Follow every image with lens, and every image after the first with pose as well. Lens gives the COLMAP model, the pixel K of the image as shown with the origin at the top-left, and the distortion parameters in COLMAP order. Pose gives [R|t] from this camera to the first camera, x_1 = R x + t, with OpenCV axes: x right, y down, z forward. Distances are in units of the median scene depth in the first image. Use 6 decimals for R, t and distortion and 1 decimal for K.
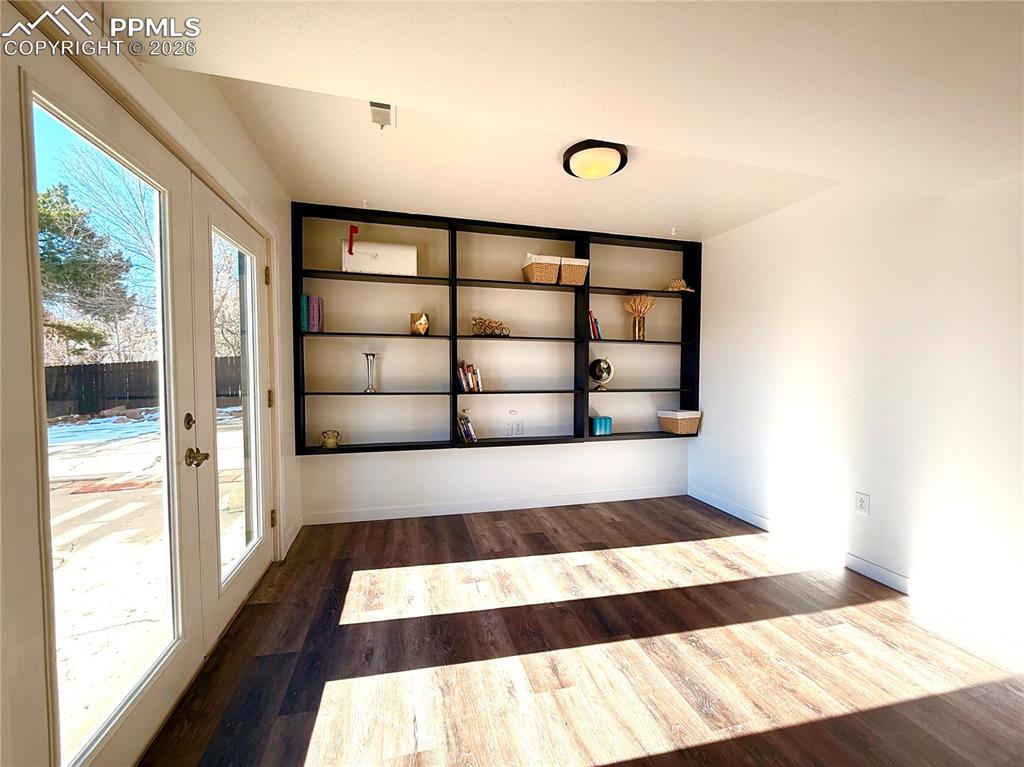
lens RADIAL K [[408.7, 0, 513.5], [0, 408.7, 382.7], [0, 0, 1]] dist [0.000971, -0.000109]
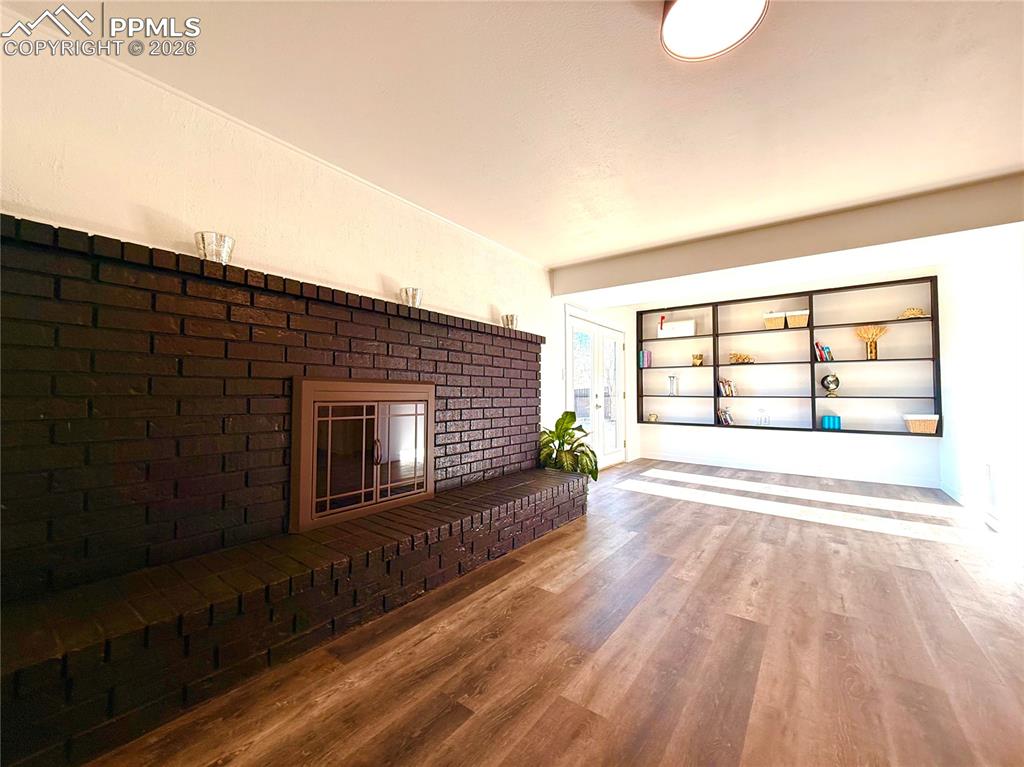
lens RADIAL K [[408.7, 0, 513.5], [0, 408.7, 382.7], [0, 0, 1]] dist [0.000971, -0.000109]
pose [[0.621316, -0.025465, -0.783146, 0.707190], [-0.031120, 0.997881, -0.057136, 0.093844], [0.782942, 0.059871, 0.619207, -0.812864]]
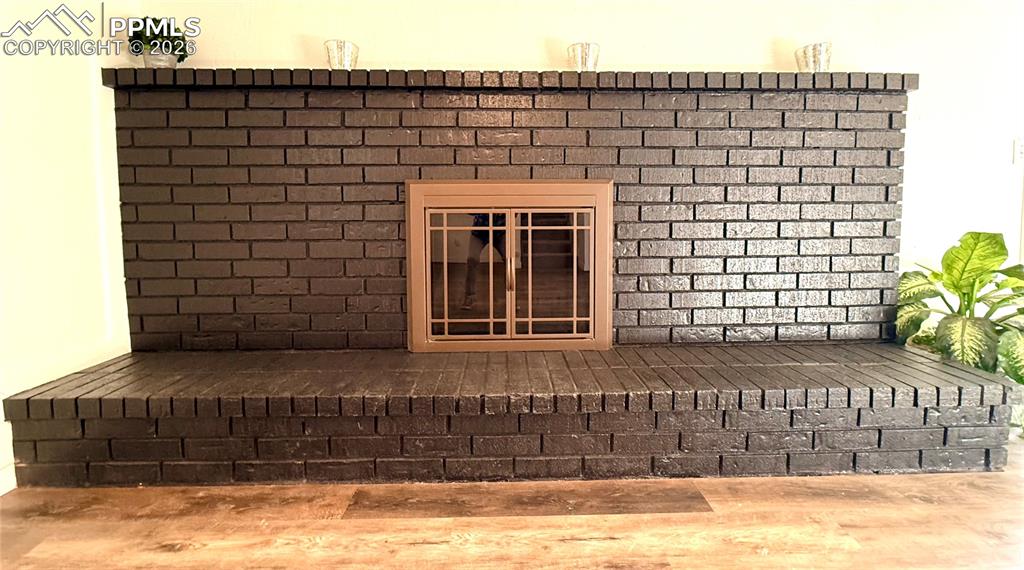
lens RADIAL K [[462.7, 0, 509.2], [0, 462.7, 226.4], [0, 0, 1]] dist [-0.002342, -0.000260]
pose [[-0.230365, 0.052805, -0.971670, 0.597363], [-0.033934, 0.997483, 0.062253, 0.078690], [0.972512, 0.047314, -0.227994, -0.410960]]
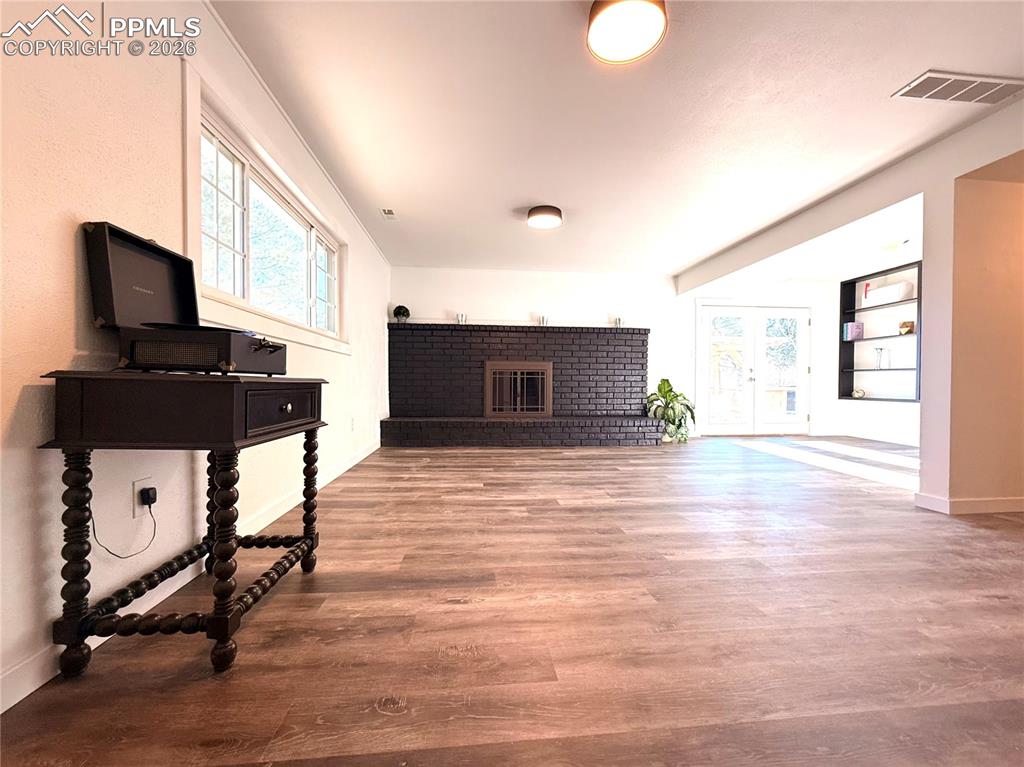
lens RADIAL K [[417.1, 0, 514.5], [0, 417.1, 391.4], [0, 0, 1]] dist [-0.002120, -0.000294]
pose [[-0.157328, 0.009756, -0.987498, 1.680636], [-0.042536, 0.998956, 0.016646, 0.153259], [0.986630, 0.044623, -0.156749, -0.298333]]
